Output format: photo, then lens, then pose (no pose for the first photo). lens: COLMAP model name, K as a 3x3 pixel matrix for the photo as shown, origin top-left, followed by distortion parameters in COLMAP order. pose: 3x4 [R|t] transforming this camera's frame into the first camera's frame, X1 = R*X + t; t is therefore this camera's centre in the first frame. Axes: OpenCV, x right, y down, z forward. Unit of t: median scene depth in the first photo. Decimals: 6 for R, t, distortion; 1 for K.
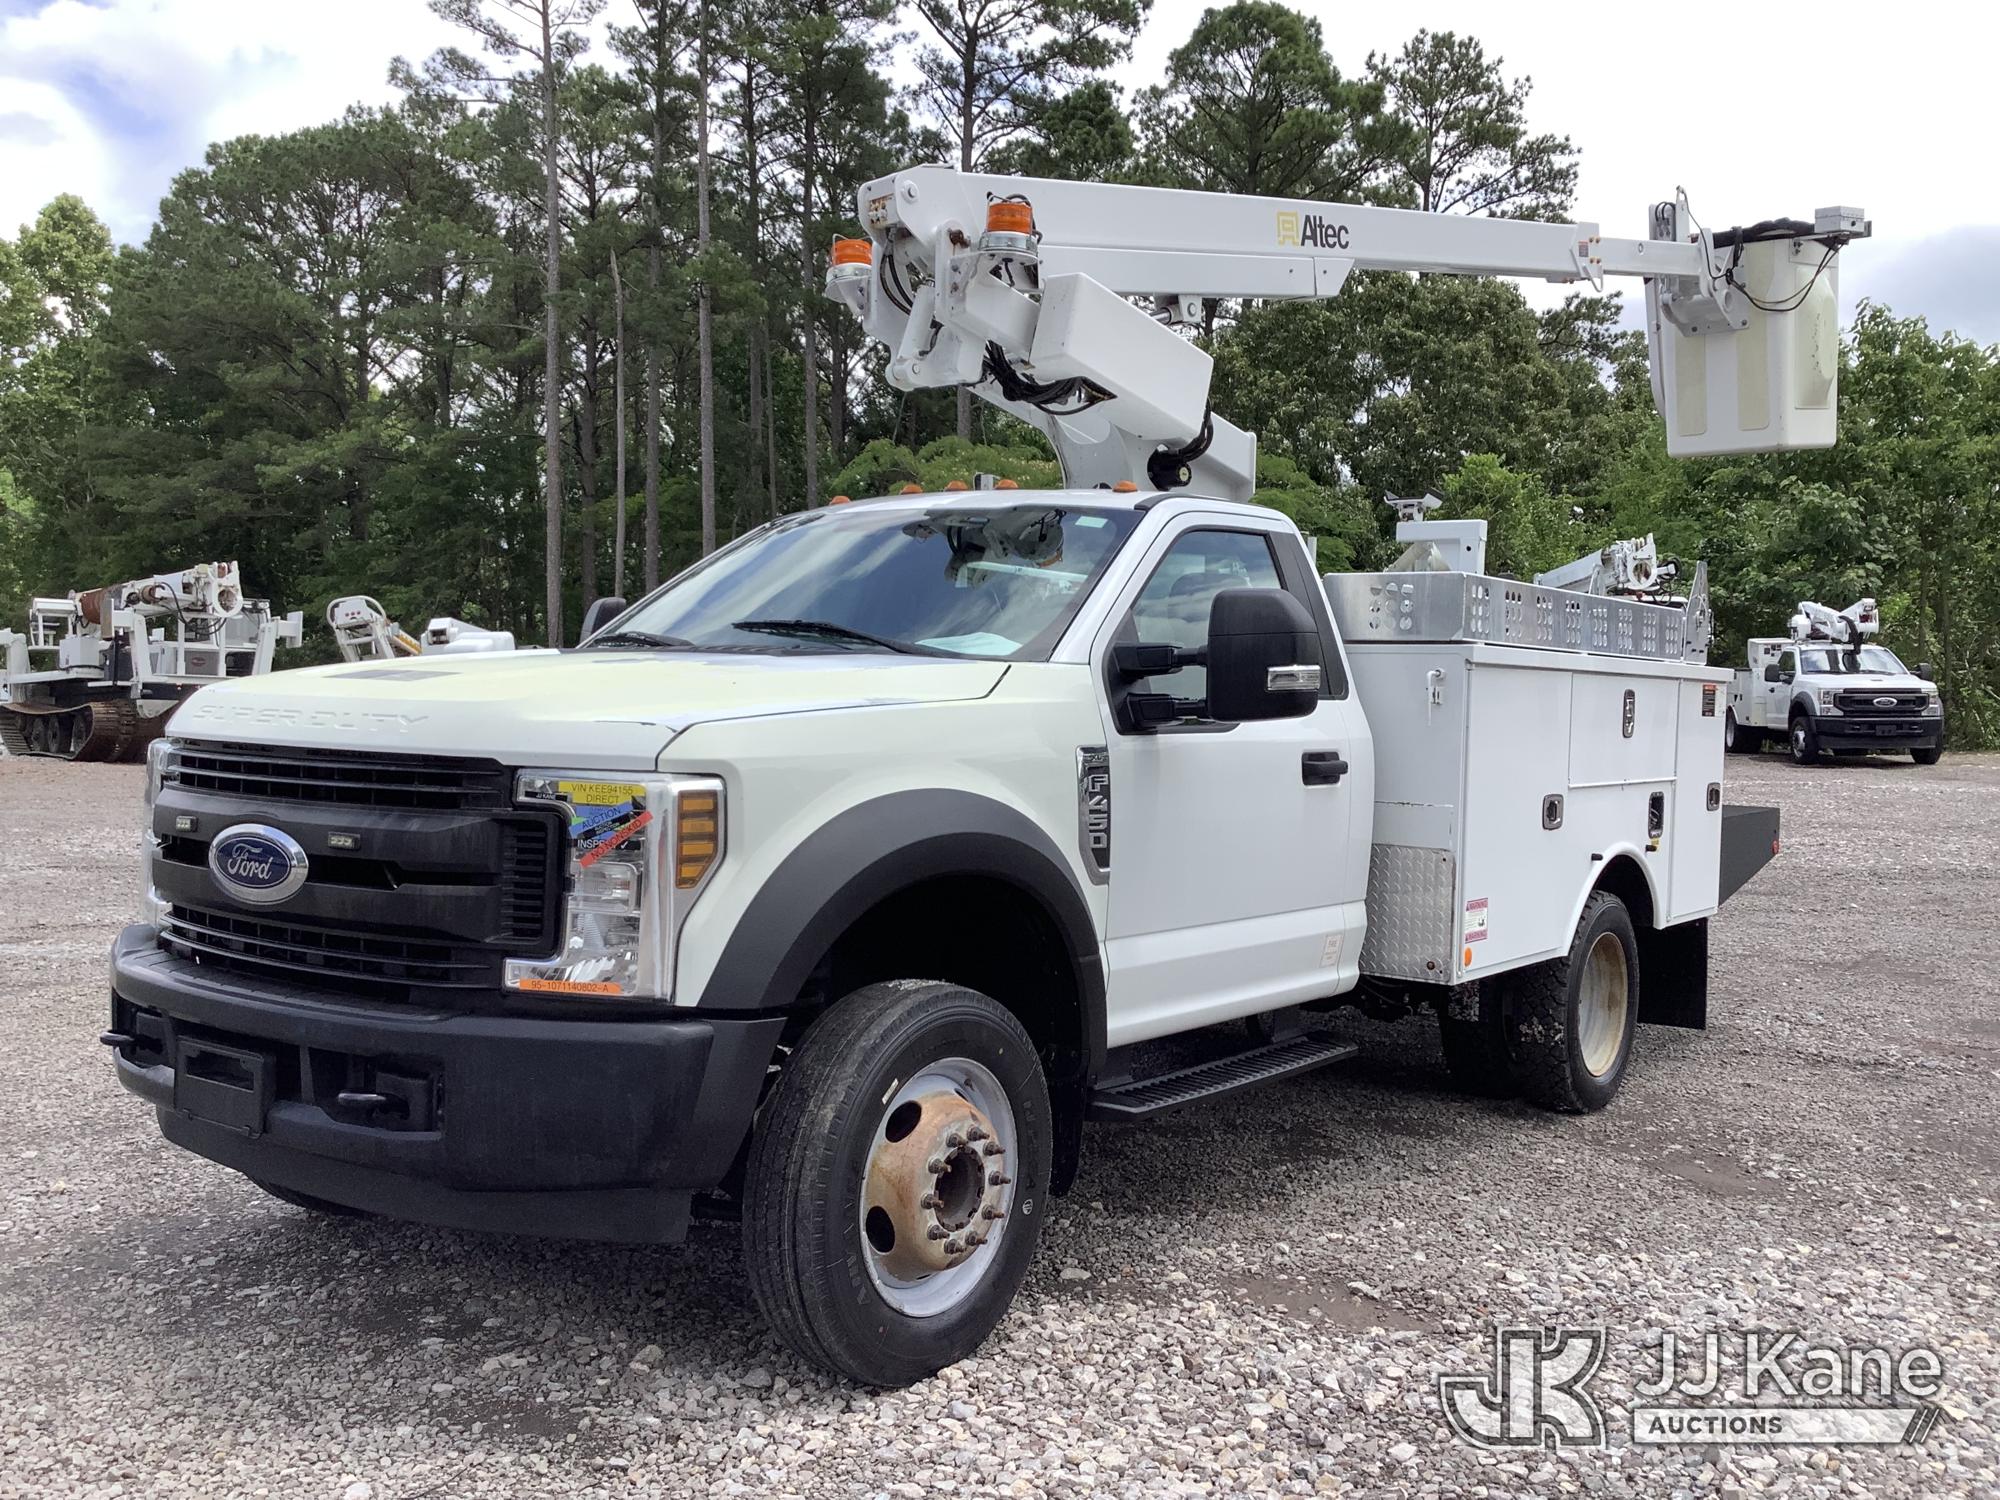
lens RADIAL K [[1414.6, 0, 997.9], [0, 1414.6, 746.6], [0, 0, 1]] dist [-0.009803, -0.003097]
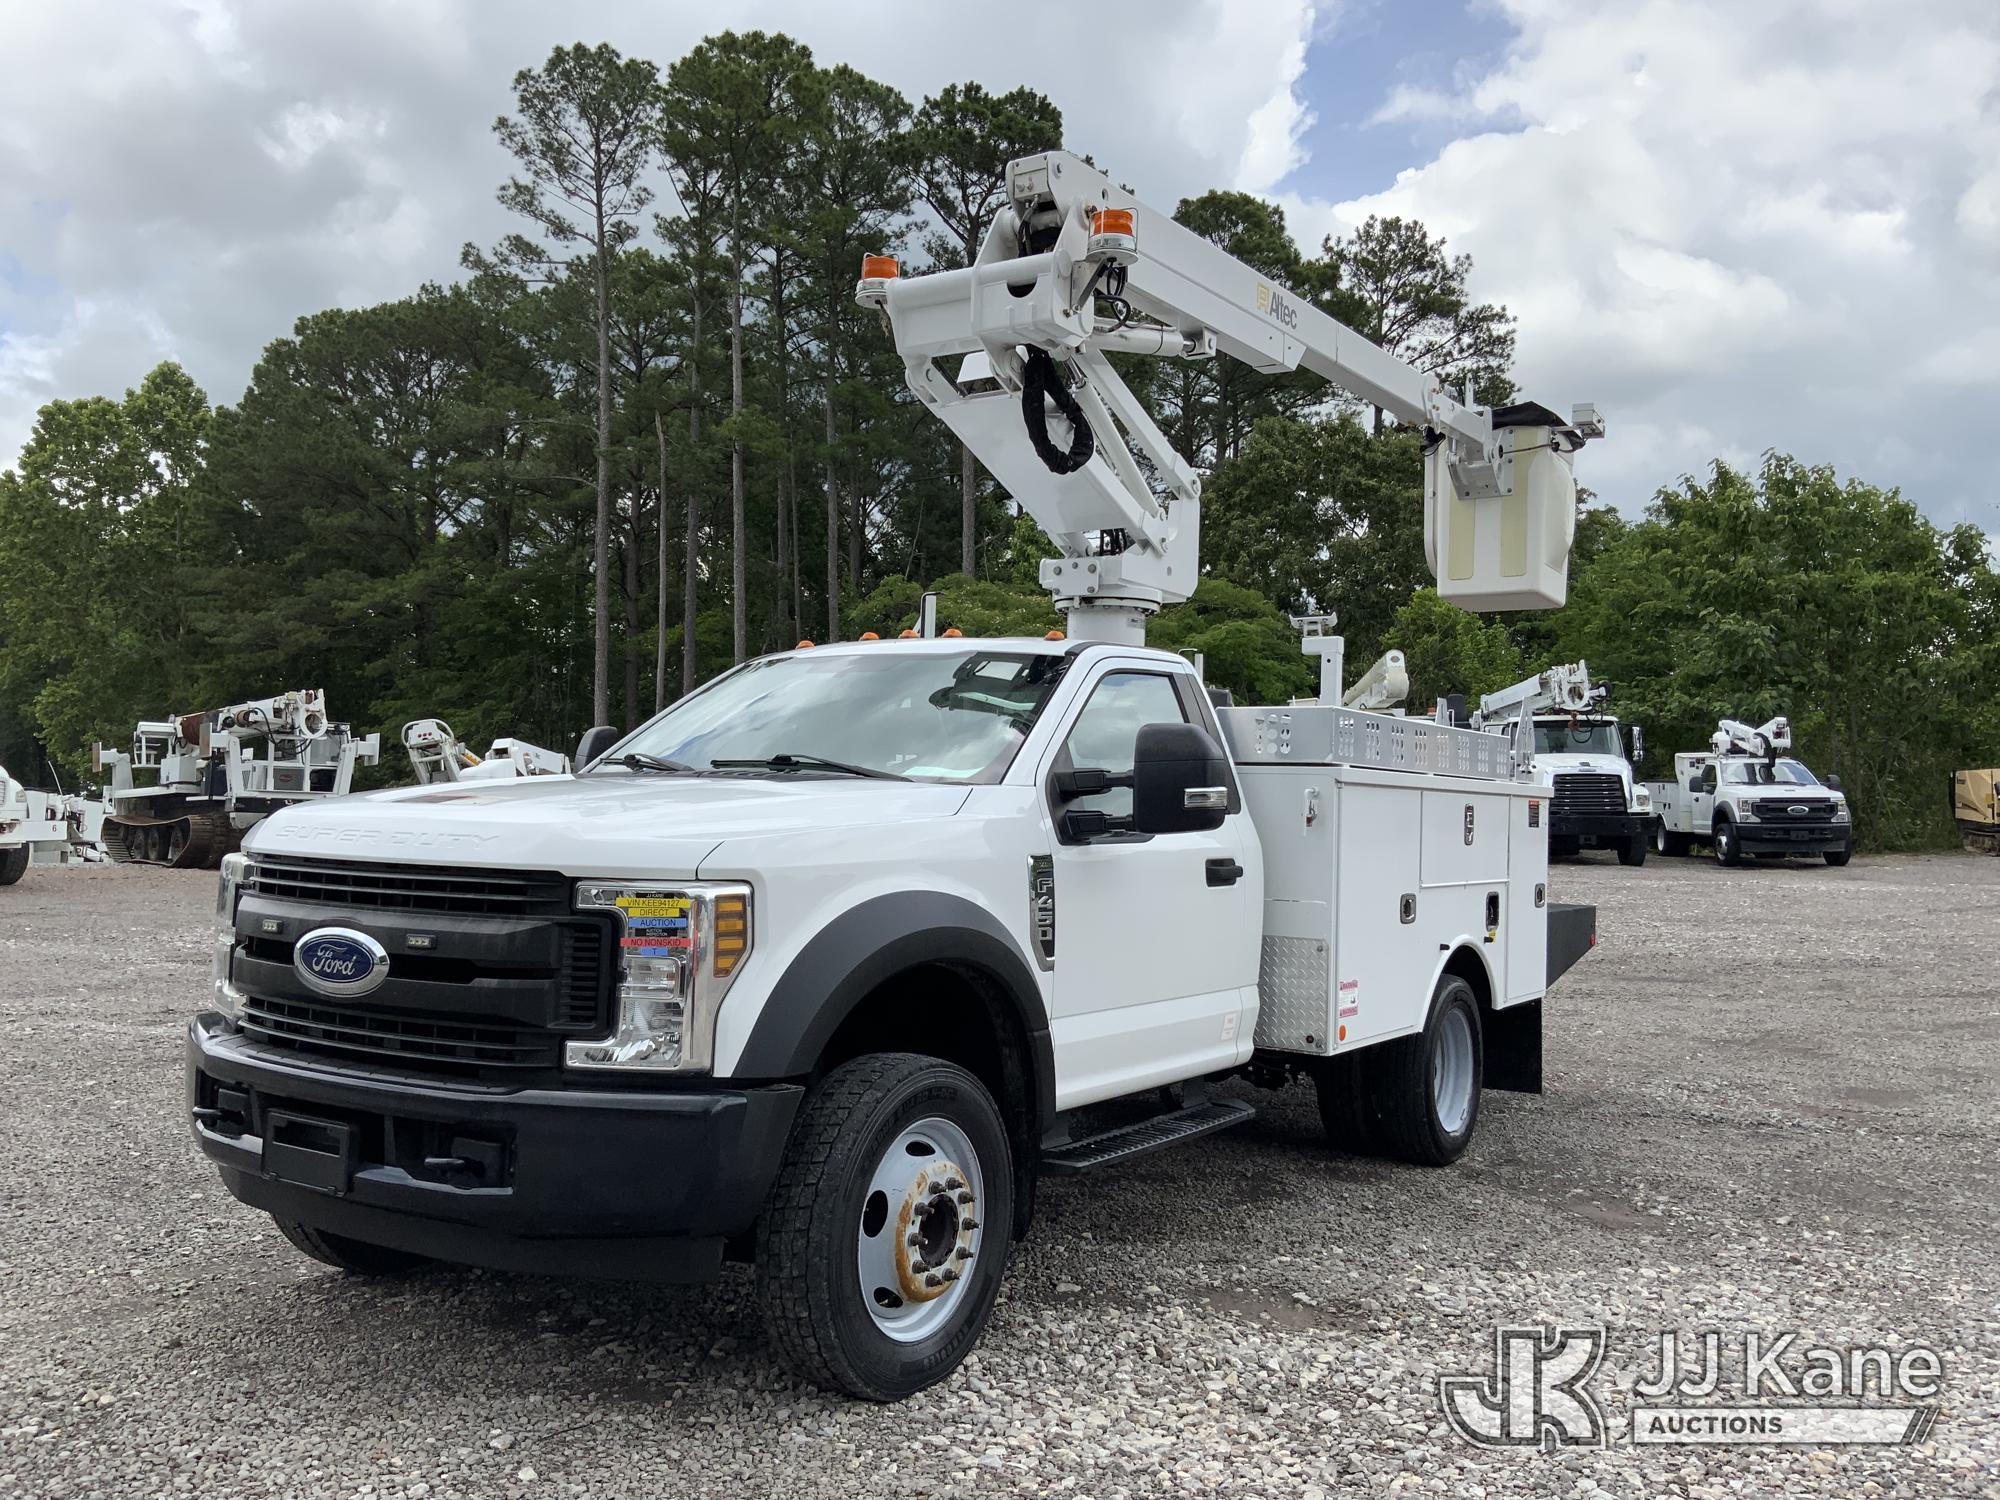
lens RADIAL K [[1822.0, 0, 1001.9], [0, 1822.0, 727.9], [0, 0, 1]] dist [0.010571, 0.000000]
pose [[0.999944, -0.001905, 0.010447, -0.013560], [0.002593, 0.997801, -0.066233, -0.002267], [-0.010298, 0.066256, 0.997749, -0.449148]]
